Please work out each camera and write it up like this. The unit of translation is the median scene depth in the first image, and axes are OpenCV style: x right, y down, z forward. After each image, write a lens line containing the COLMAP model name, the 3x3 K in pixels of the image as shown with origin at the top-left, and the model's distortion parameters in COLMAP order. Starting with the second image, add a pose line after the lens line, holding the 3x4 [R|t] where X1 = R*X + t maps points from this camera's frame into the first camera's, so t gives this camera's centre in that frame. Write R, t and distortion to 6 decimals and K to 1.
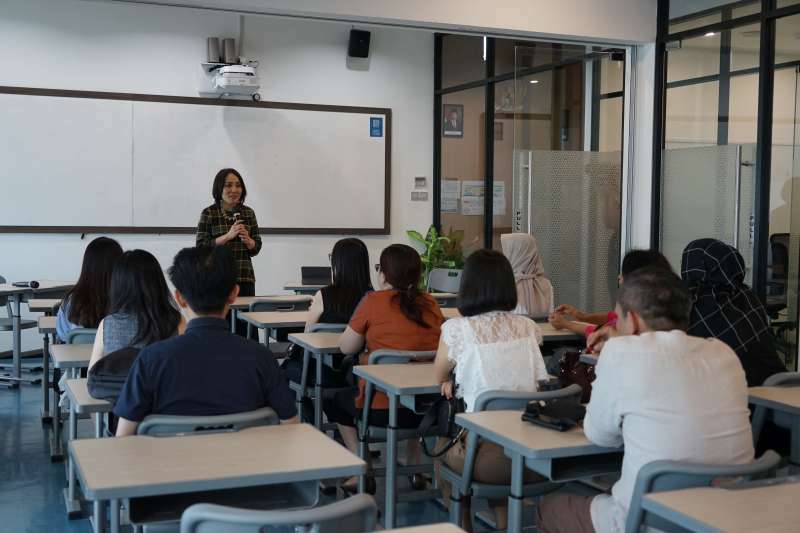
lens RADIAL K [[1006.1, 0, 400.0], [0, 1006.1, 266.5], [0, 0, 1]] dist [0.003232, -0.017550]
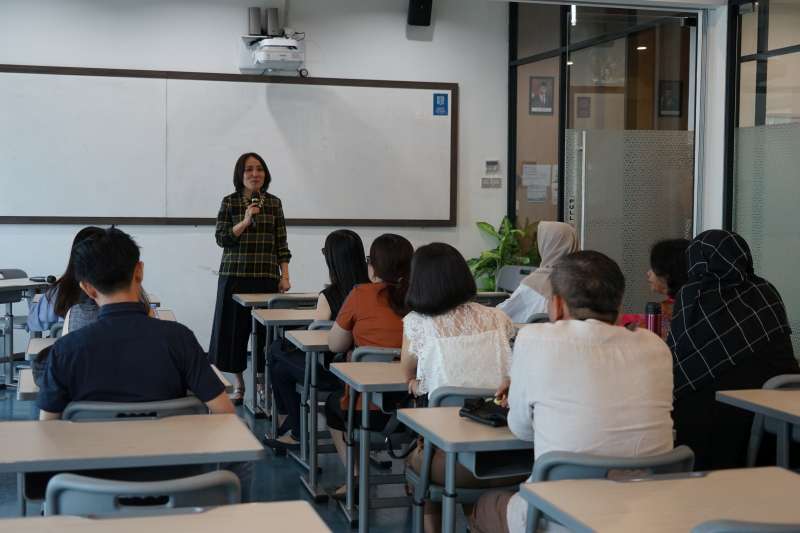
lens RADIAL K [[1197.4, 0, 400.0], [0, 1197.4, 266.5], [0, 0, 1]] dist [0.003171, 0.000275]
pose [[0.993045, 0.004315, -0.117656, 0.087835], [-0.004471, 0.999989, -0.001063, 0.005880], [0.117650, 0.001582, 0.993054, -0.059007]]
